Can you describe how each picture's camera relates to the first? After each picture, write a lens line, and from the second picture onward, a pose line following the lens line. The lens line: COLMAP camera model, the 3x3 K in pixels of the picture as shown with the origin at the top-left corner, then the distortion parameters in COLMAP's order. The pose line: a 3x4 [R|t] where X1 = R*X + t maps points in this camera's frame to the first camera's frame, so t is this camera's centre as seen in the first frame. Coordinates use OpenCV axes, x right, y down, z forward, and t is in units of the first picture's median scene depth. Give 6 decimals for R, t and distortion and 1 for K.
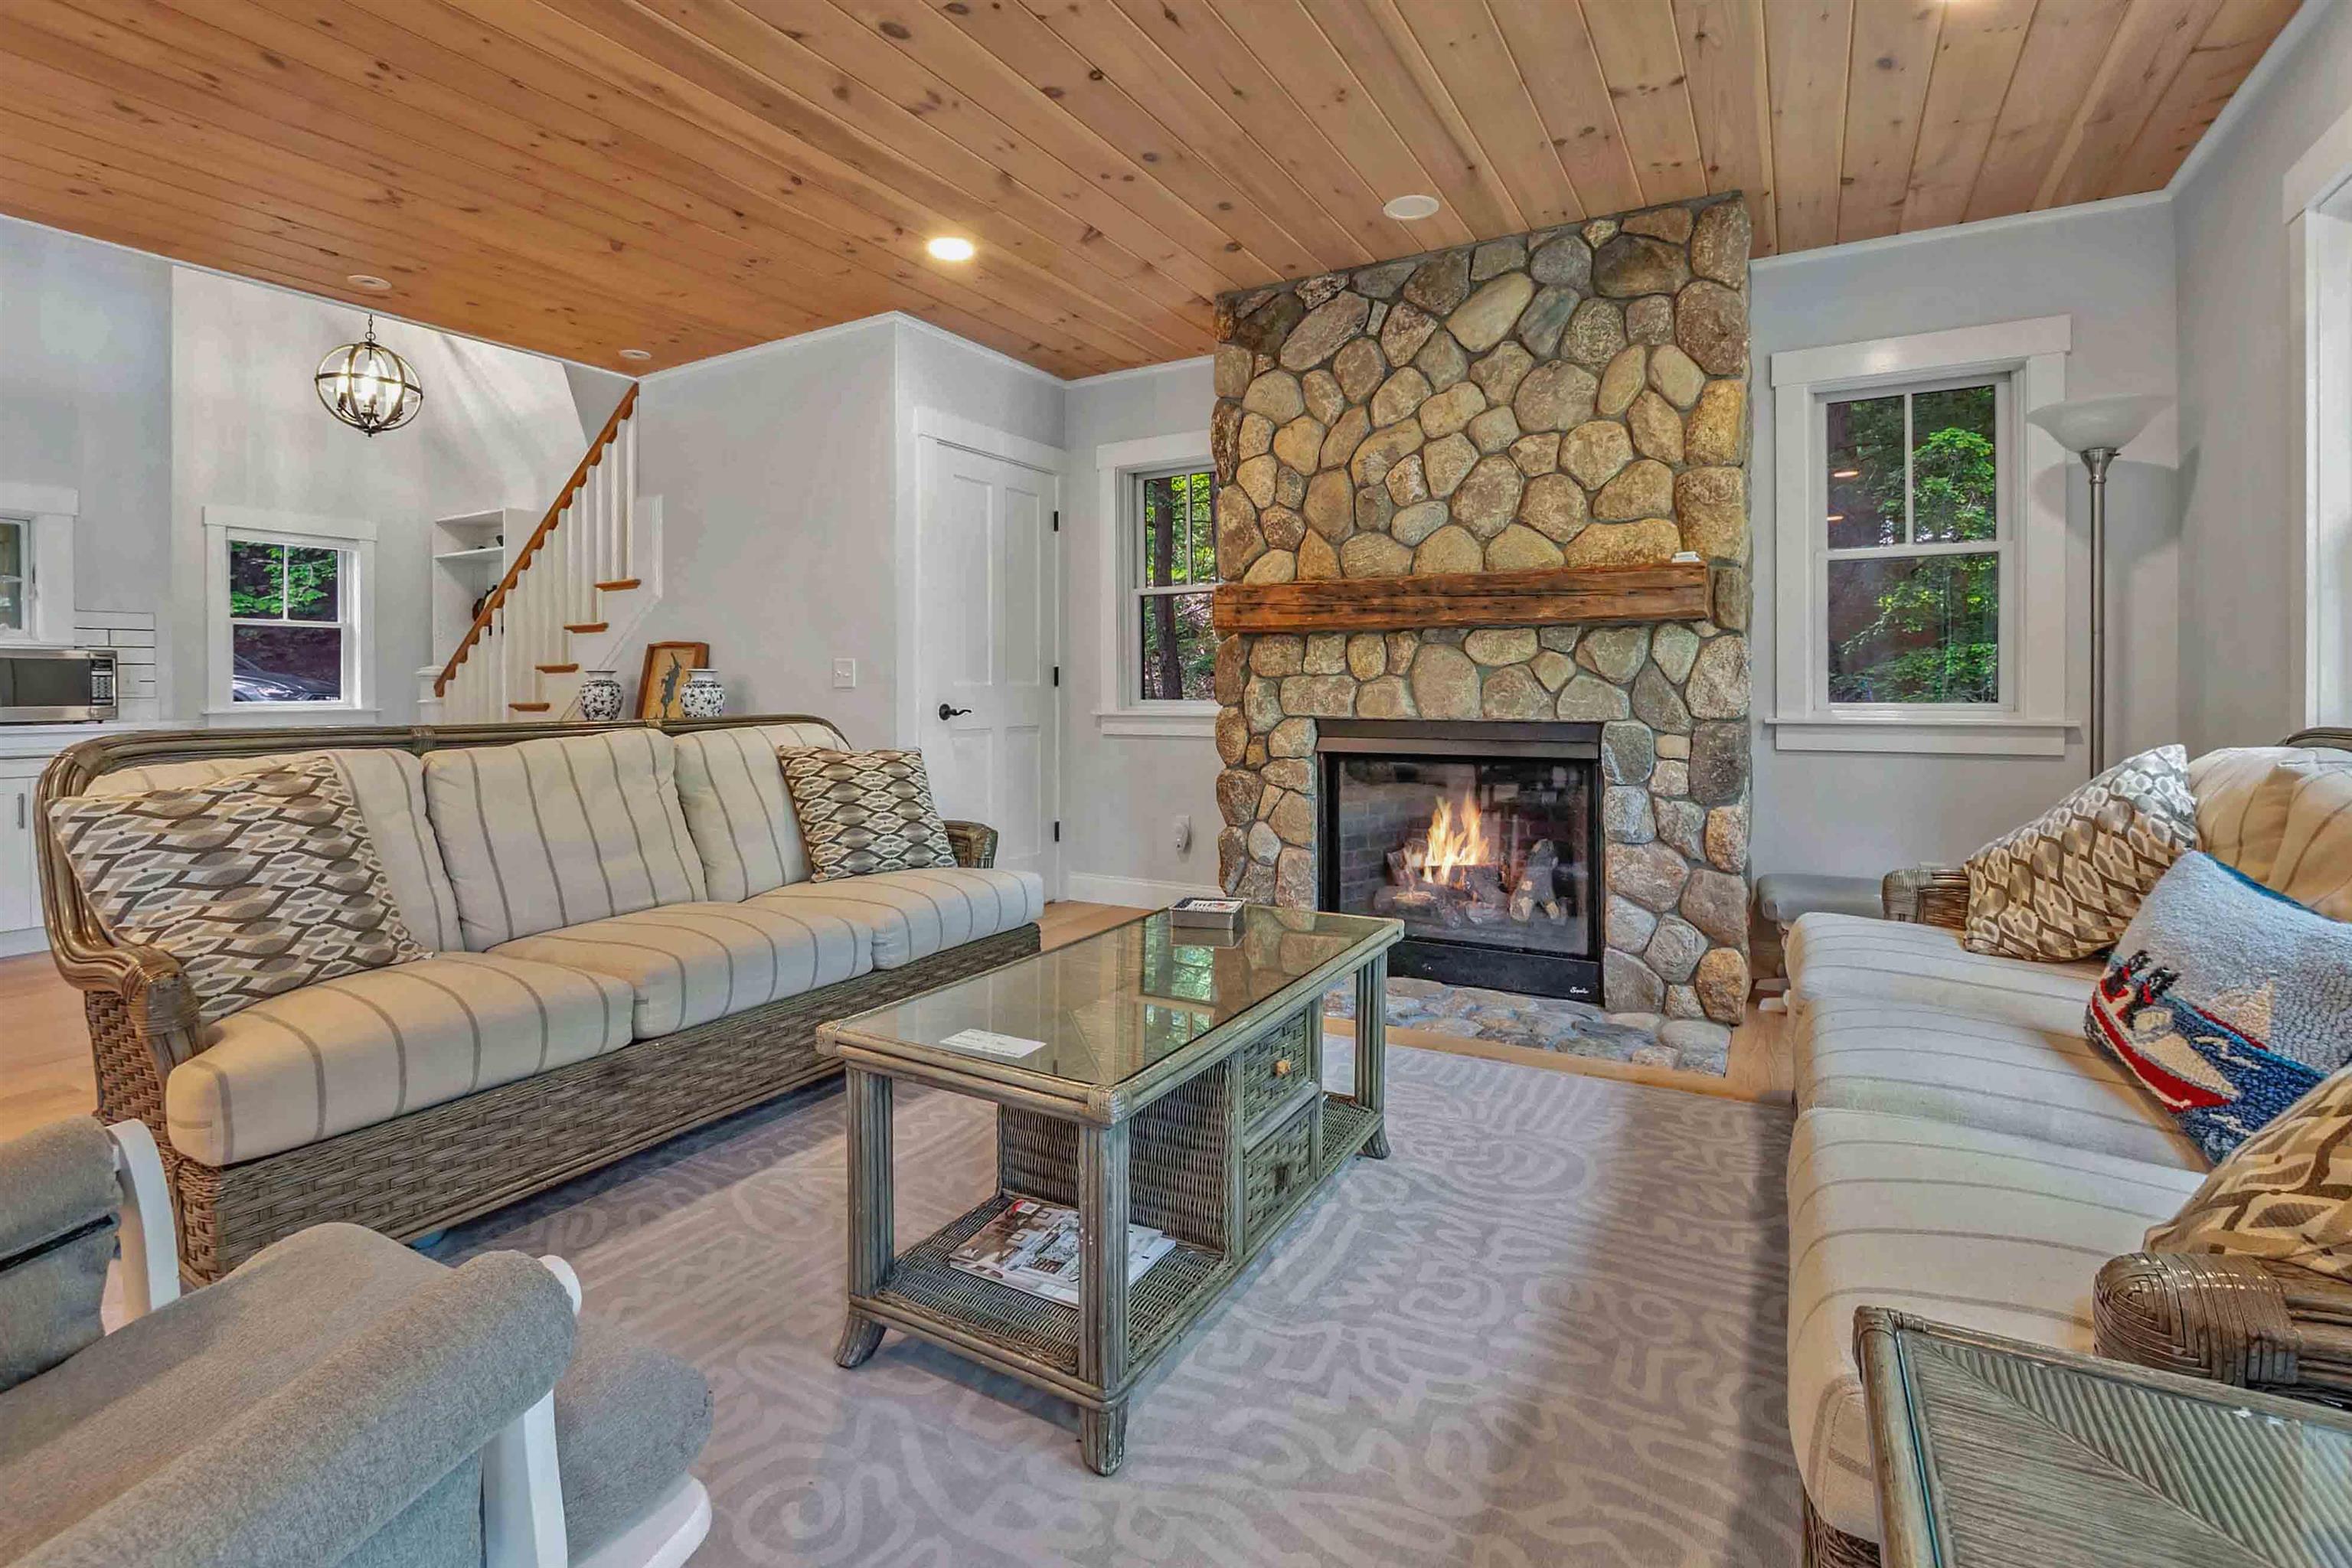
lens RADIAL K [[1077.1, 0, 1187.2], [0, 1077.1, 693.5], [0, 0, 1]] dist [-0.031720, 0.009746]
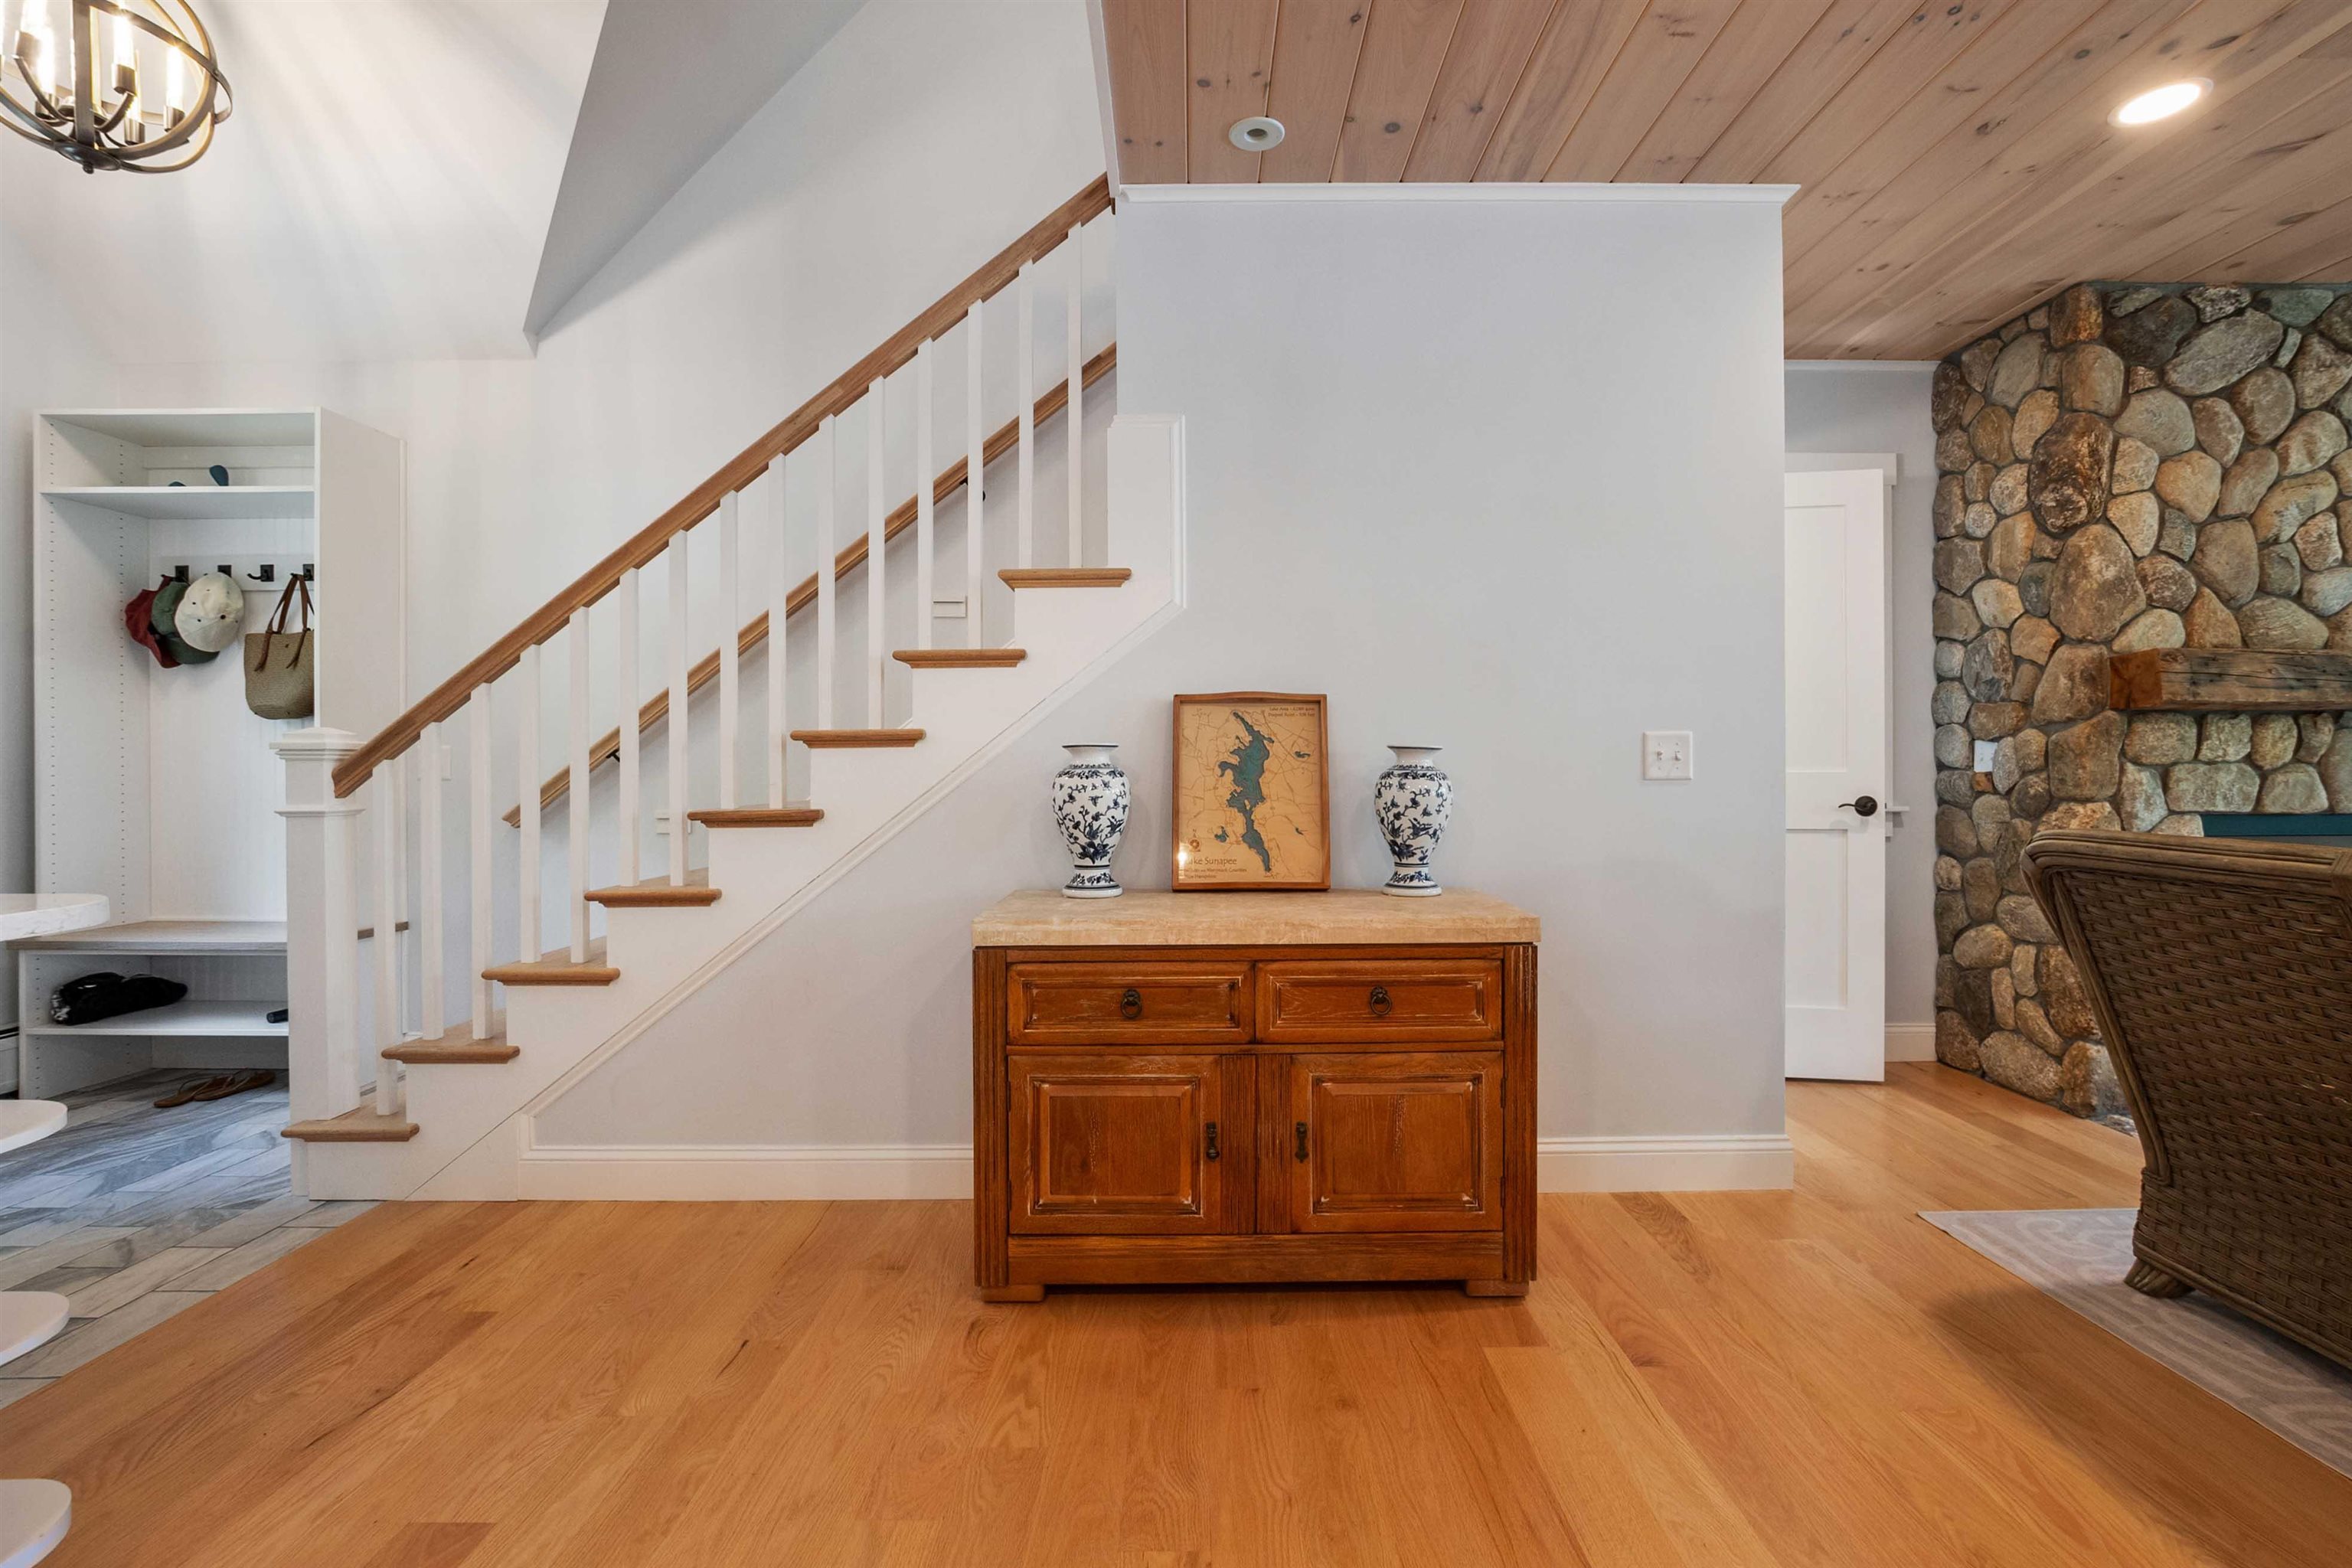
lens RADIAL K [[1062.3, 0, 1197.8], [0, 1062.3, 759.2], [0, 0, 1]] dist [-0.034453, 0.012033]
pose [[0.866016, 0.003919, 0.500001, -1.019259], [0.000054, 0.999969, -0.007931, -0.014248], [-0.500016, 0.006895, 0.865988, 0.736847]]
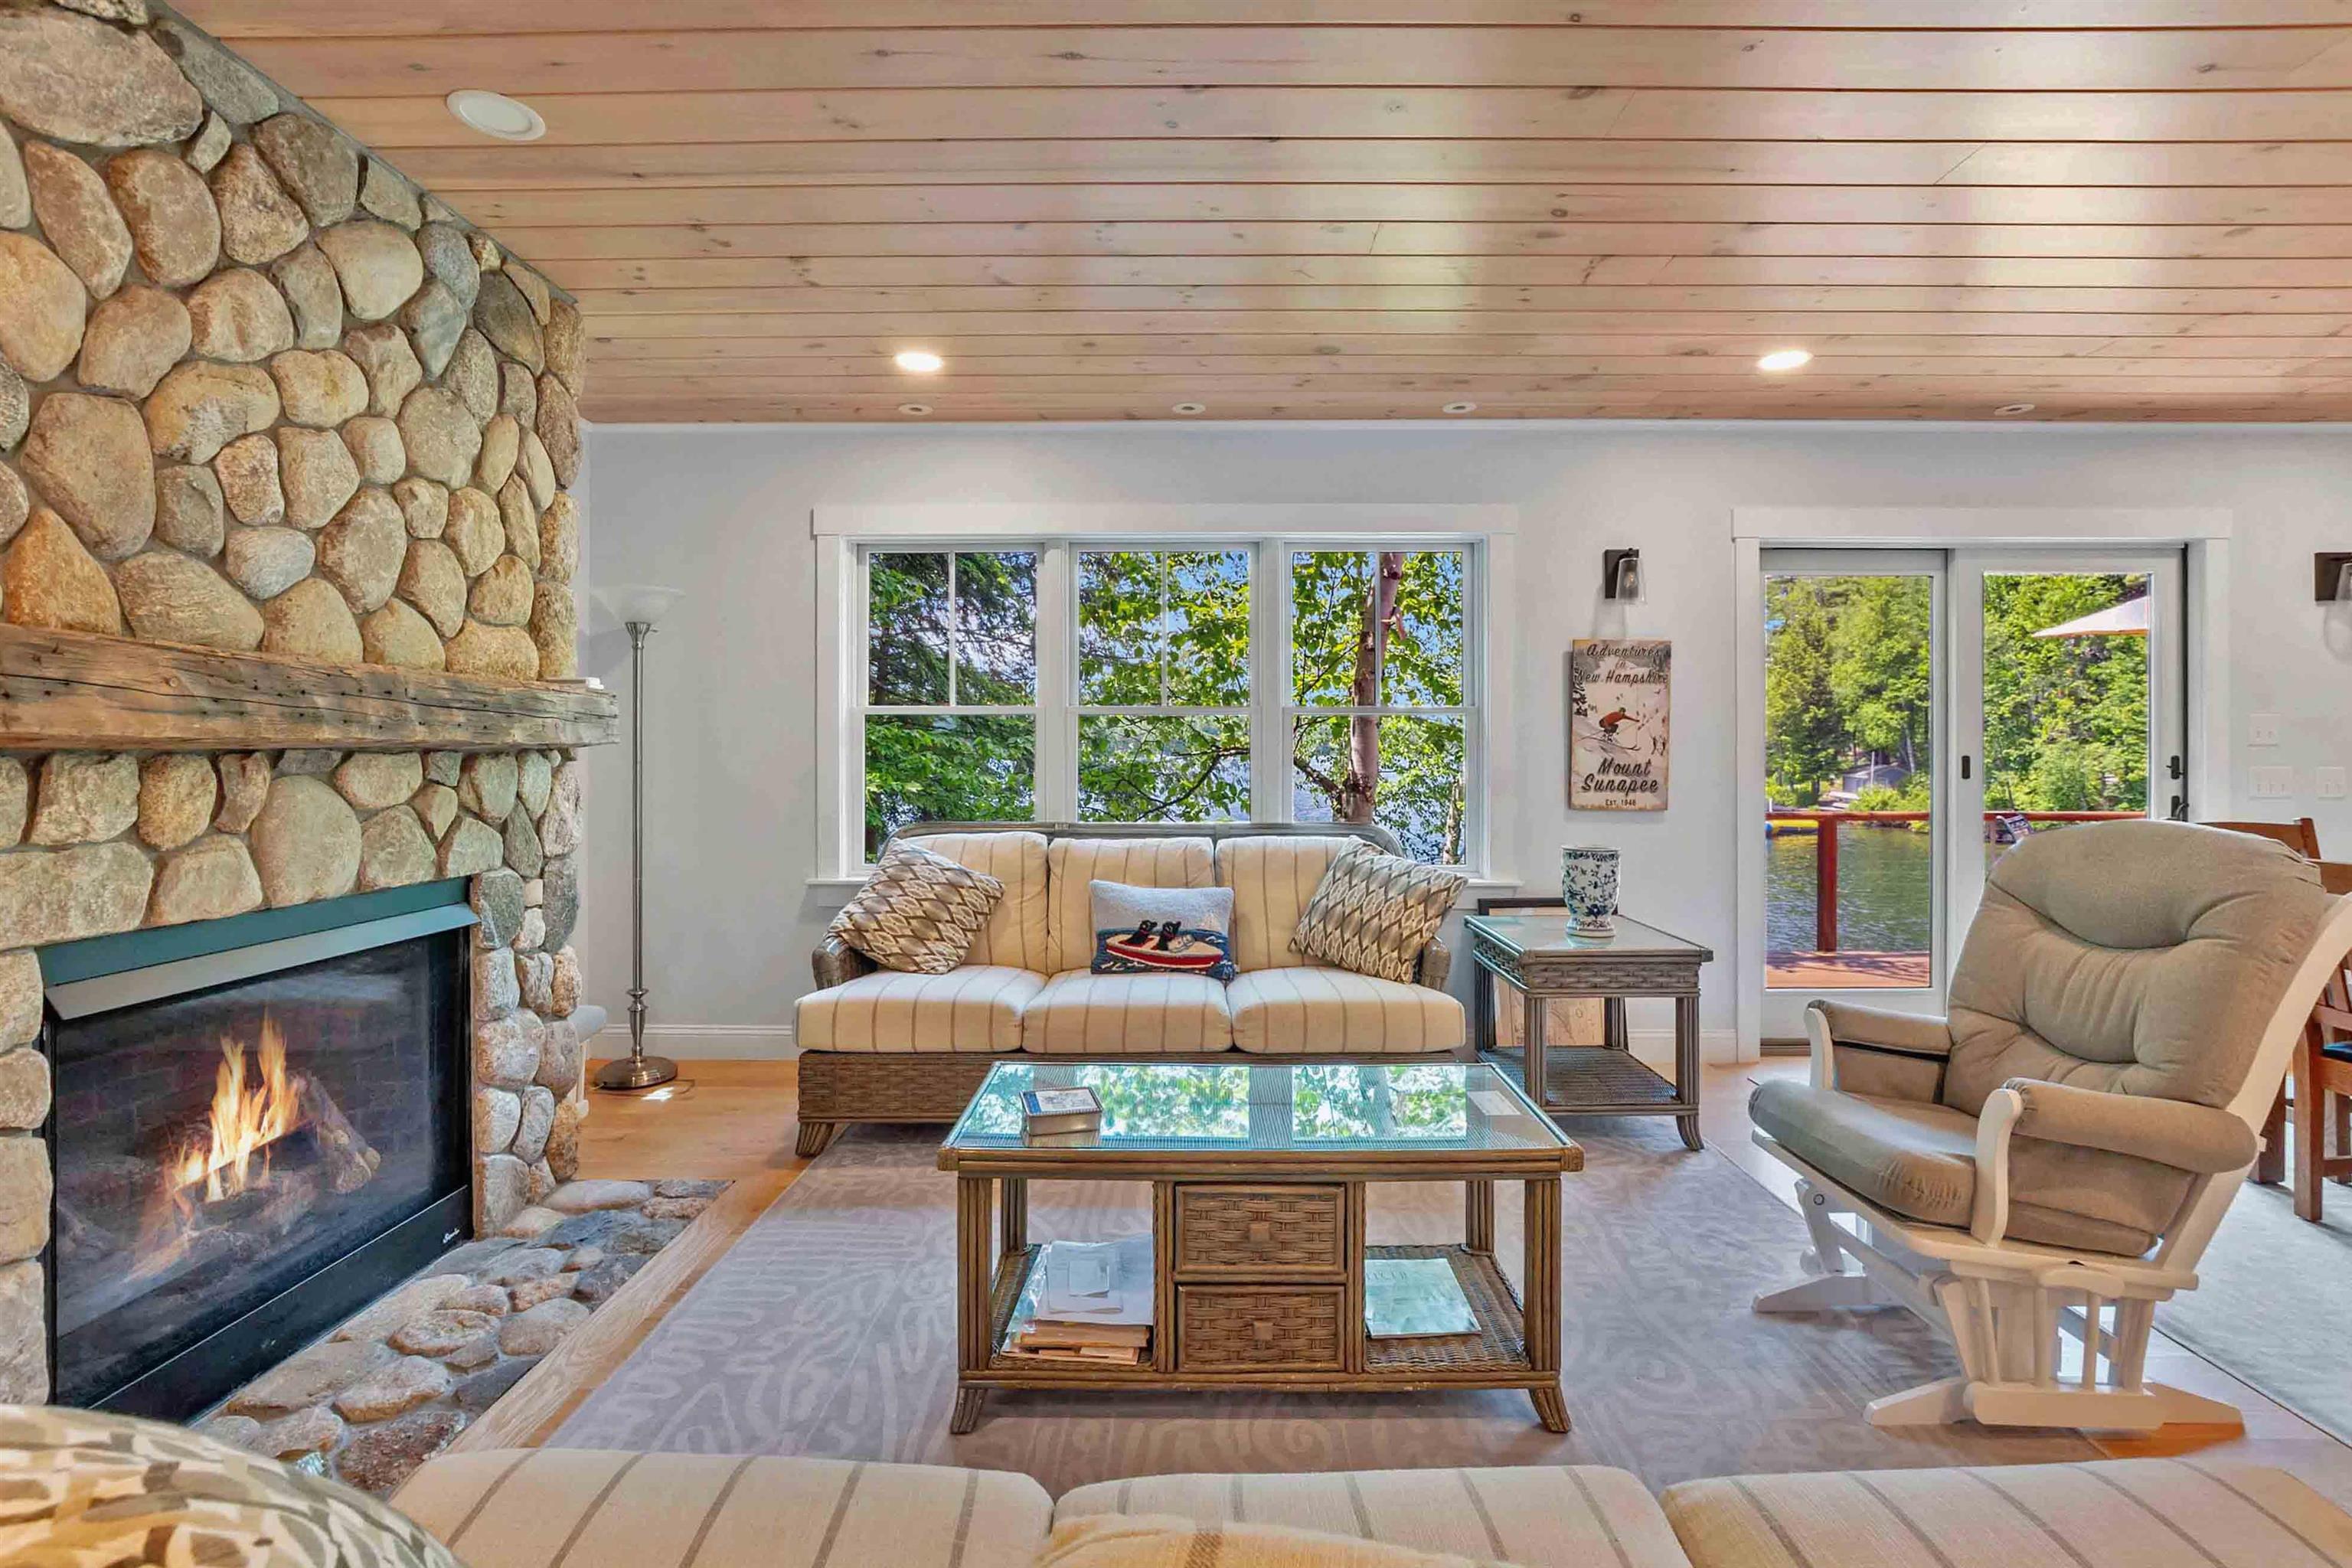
lens RADIAL K [[1054.5, 0, 1182.3], [0, 1054.5, 748.3], [0, 0, 1]] dist [-0.030376, 0.008835]
pose [[-0.479474, 0.003945, 0.877547, -0.492784], [0.004706, 0.999987, -0.001925, -0.057440], [-0.877544, 0.003207, -0.479486, 0.847828]]
